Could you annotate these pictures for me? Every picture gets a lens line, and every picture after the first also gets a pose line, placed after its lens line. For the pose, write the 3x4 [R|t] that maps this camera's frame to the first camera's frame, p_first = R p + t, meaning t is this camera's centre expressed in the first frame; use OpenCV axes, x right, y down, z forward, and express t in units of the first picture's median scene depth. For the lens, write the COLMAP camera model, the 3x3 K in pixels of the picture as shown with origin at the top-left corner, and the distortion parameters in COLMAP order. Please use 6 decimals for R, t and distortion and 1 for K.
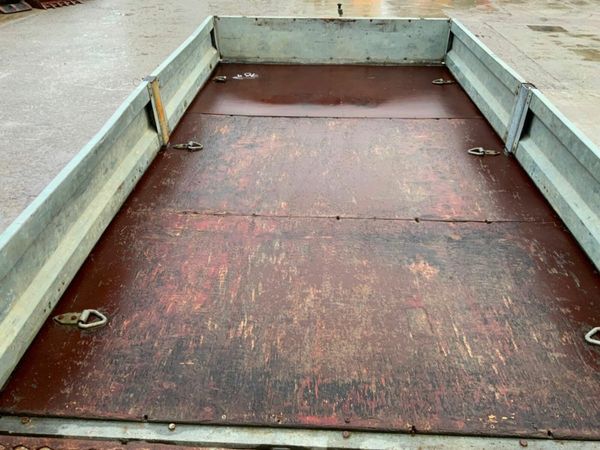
lens RADIAL K [[495.3, 0, 300.0], [0, 495.3, 225.0], [0, 0, 1]] dist [0.083739, -0.153605]
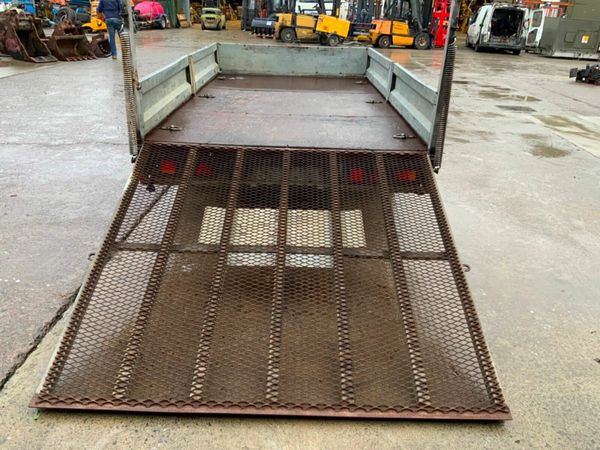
lens RADIAL K [[495.3, 0, 300.0], [0, 495.3, 225.0], [0, 0, 1]] dist [0.083739, -0.153605]
pose [[0.998816, 0.006634, 0.048200, 0.013852], [0.000986, 0.987697, -0.156375, 0.375345], [-0.048645, 0.156238, 0.986521, -0.444760]]
